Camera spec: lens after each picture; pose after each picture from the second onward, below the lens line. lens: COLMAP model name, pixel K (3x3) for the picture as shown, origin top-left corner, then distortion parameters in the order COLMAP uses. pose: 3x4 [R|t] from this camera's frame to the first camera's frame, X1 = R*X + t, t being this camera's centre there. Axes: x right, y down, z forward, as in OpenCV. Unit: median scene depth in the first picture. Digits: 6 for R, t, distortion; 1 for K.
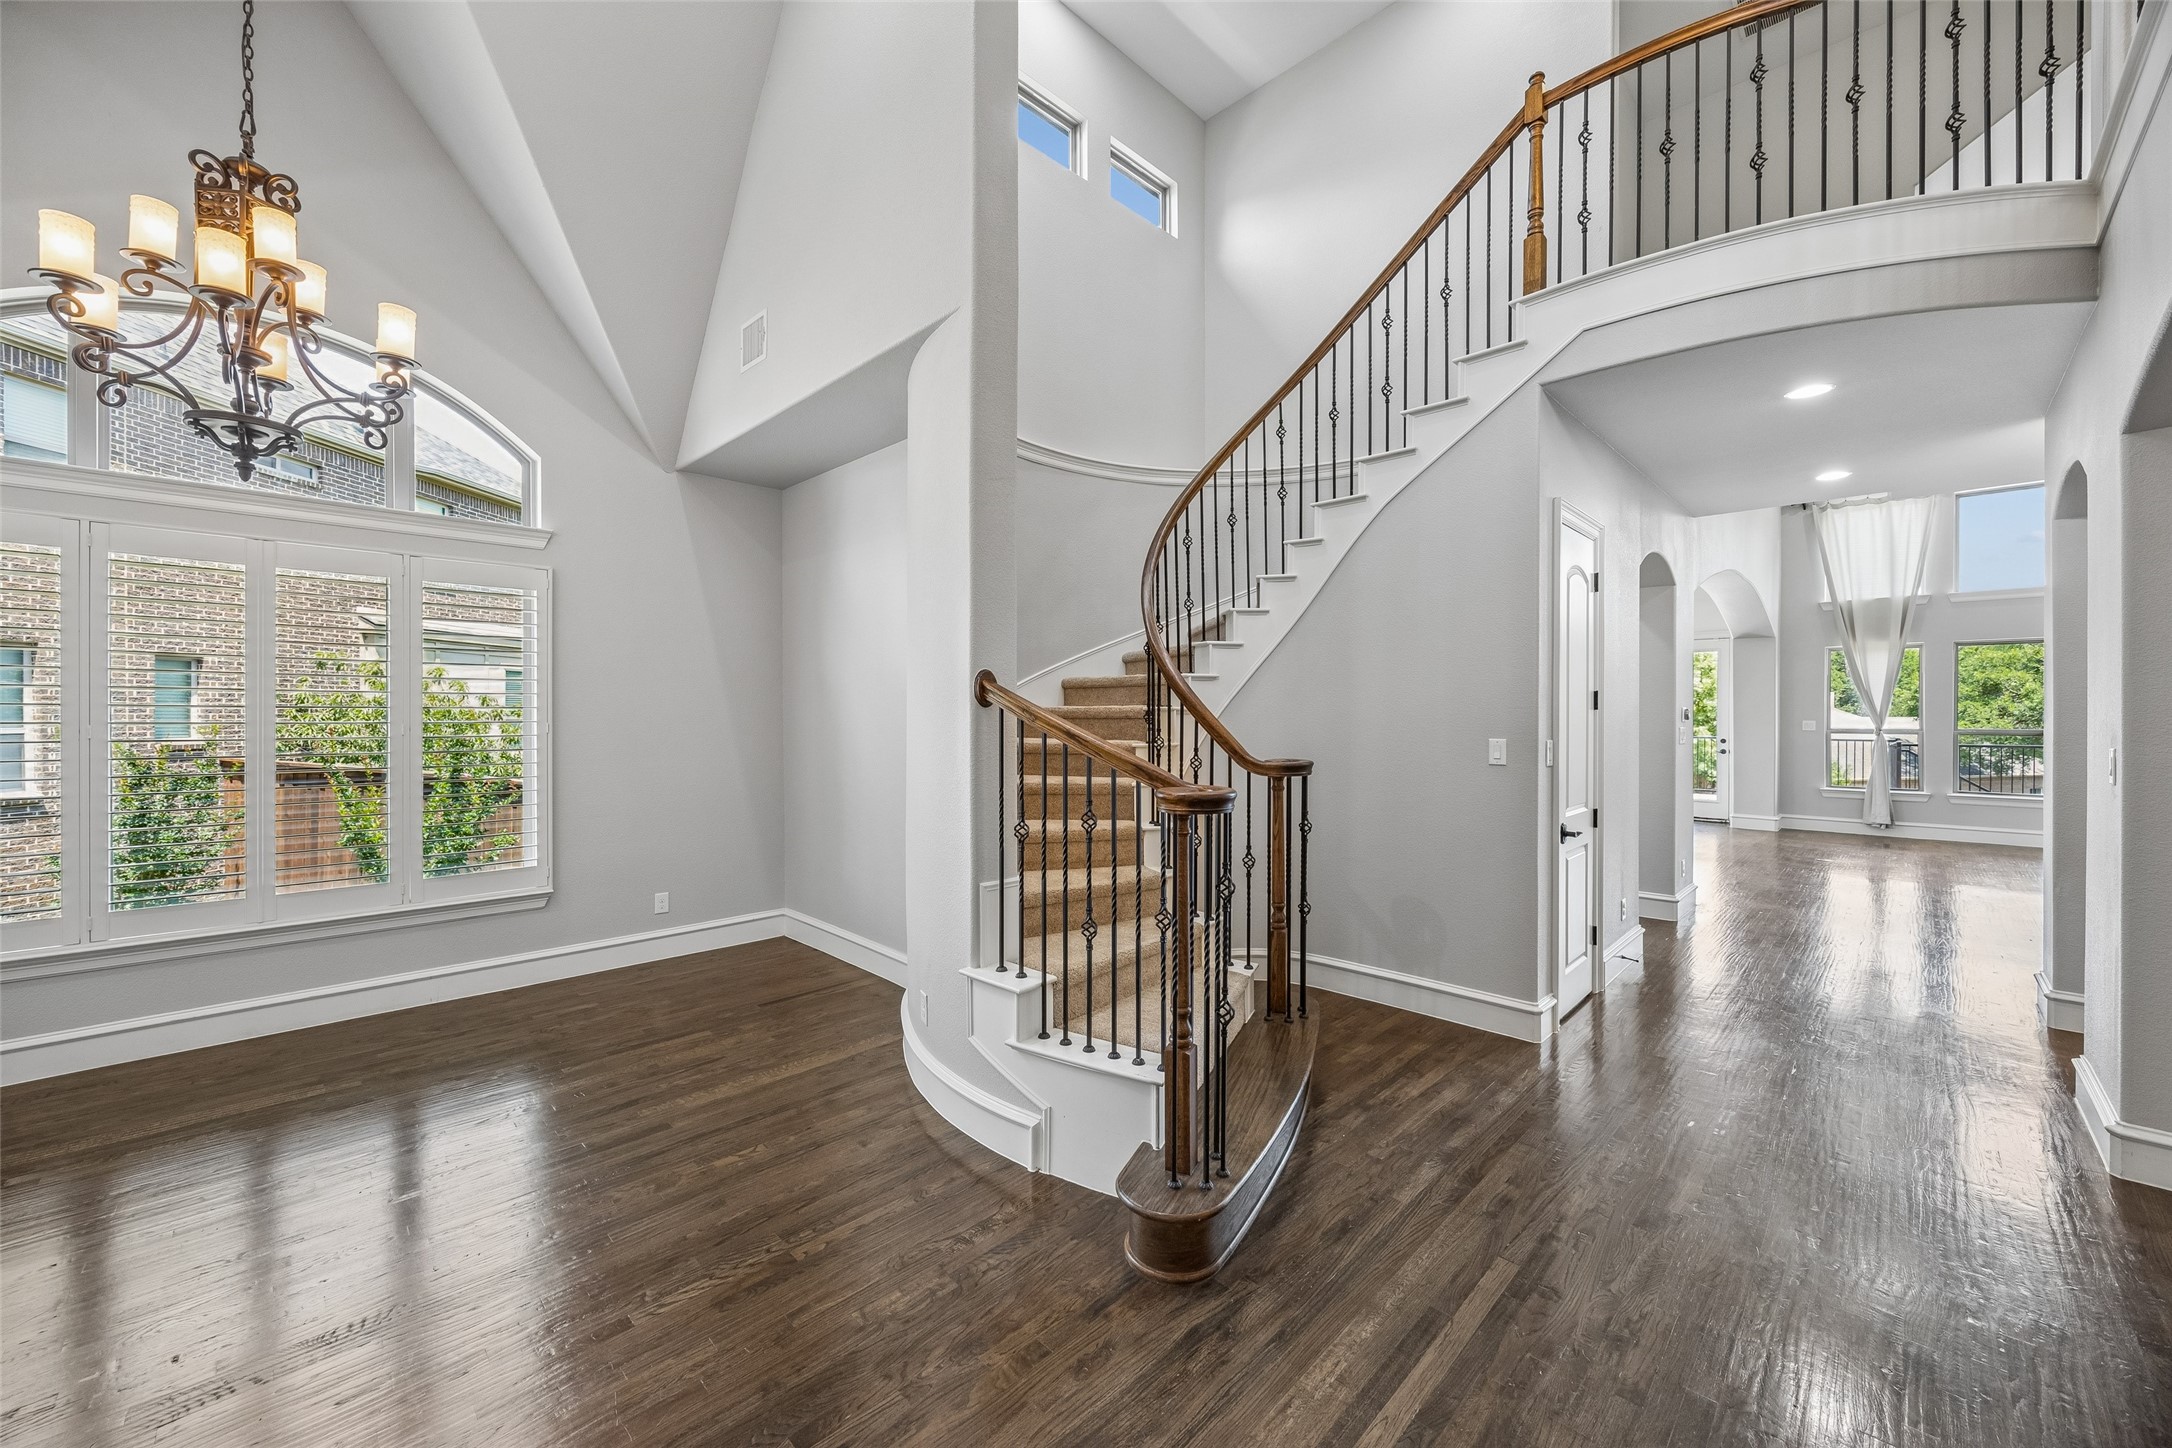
lens RADIAL K [[822.5, 0, 1076.9], [0, 822.5, 721.1], [0, 0, 1]] dist [-0.000719, 0.000150]
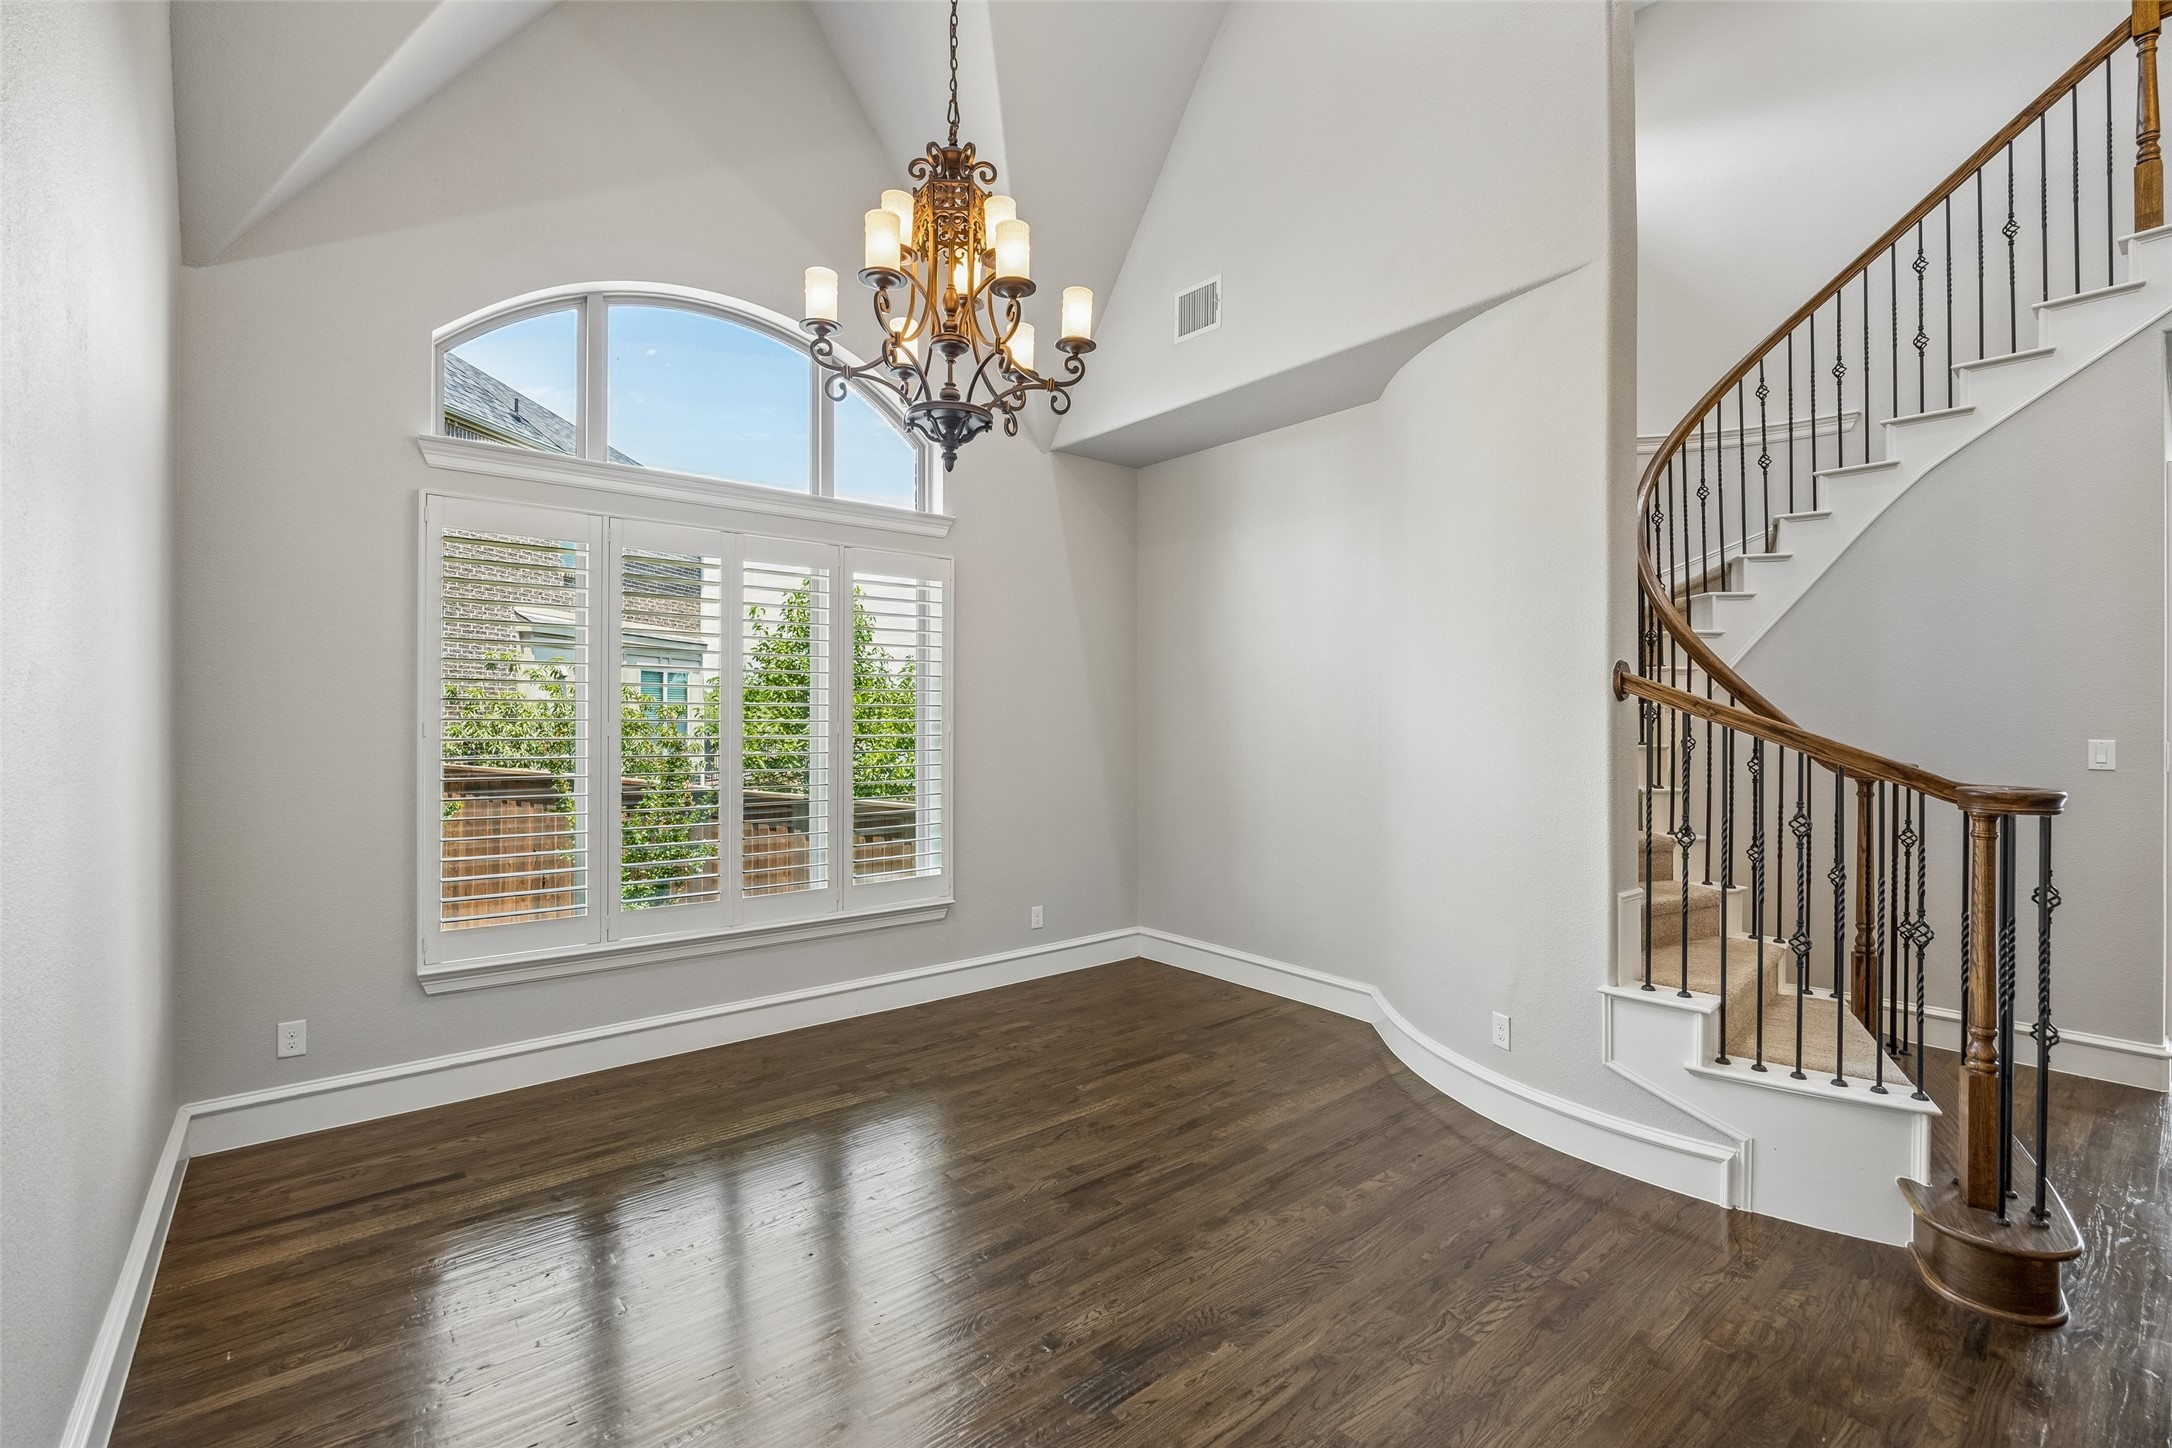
lens RADIAL K [[942.9, 0, 1086.0], [0, 942.9, 724.0], [0, 0, 1]] dist [-0.011579, 0.000375]
pose [[0.996224, 0.001062, -0.086815, -0.446047], [-0.001388, 0.999992, -0.003688, 0.008907], [0.086810, 0.003795, 0.996218, -0.066283]]
